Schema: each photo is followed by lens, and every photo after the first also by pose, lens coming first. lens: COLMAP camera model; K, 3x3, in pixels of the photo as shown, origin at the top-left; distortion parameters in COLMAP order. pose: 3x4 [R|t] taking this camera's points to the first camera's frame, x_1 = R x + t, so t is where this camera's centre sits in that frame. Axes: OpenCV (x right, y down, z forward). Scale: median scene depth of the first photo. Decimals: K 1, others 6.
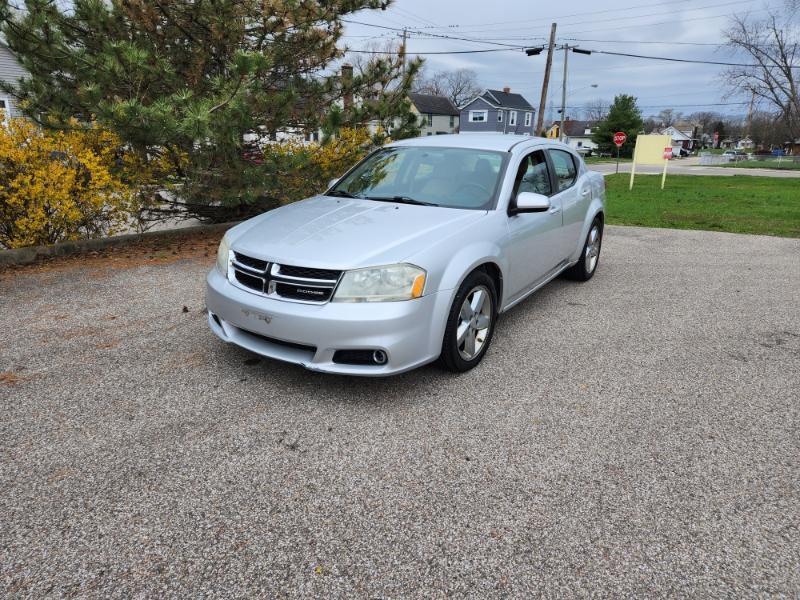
lens RADIAL K [[527.0, 0, 404.6], [0, 527.0, 304.0], [0, 0, 1]] dist [0.074543, -0.059489]
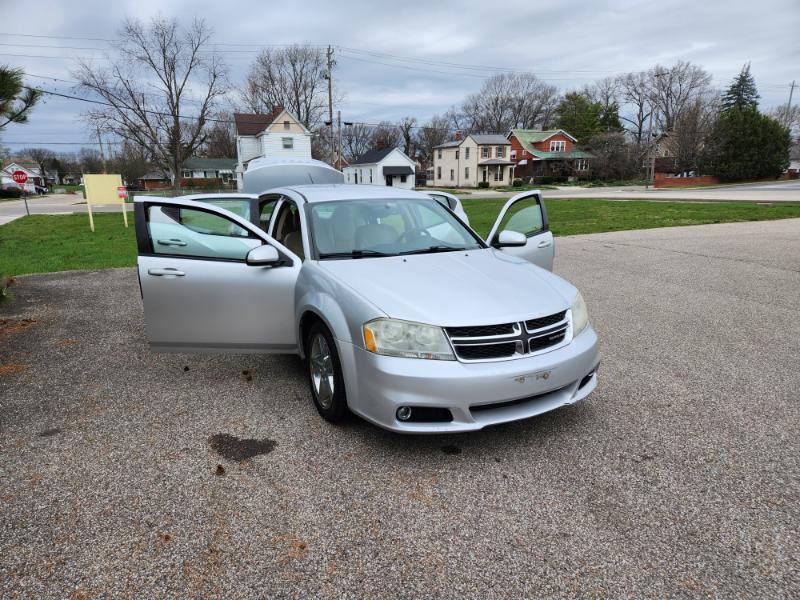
lens RADIAL K [[527.8, 0, 400.0], [0, 527.8, 300.0], [0, 0, 1]] dist [0.072976, -0.058110]
pose [[0.479105, -0.216884, 0.850541, -0.987580], [0.275489, 0.957185, 0.088896, -0.221354], [-0.833405, 0.191724, 0.518342, 0.554380]]
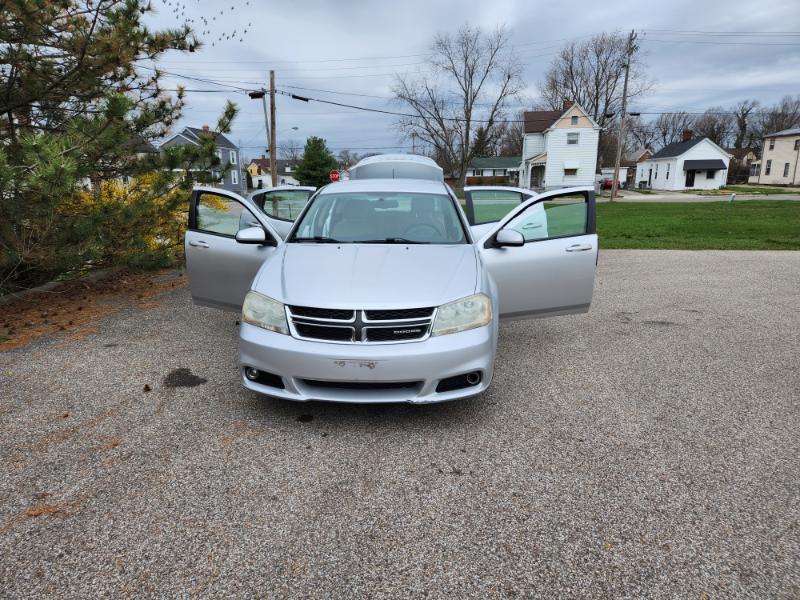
lens RADIAL K [[527.7, 0, 392.8], [0, 527.7, 303.0], [0, 0, 1]] dist [0.074679, -0.059130]
pose [[0.866619, -0.135036, 0.480351, -0.567214], [0.166489, 0.985769, -0.023251, -0.047245], [-0.470375, 0.100122, 0.876768, 0.058685]]
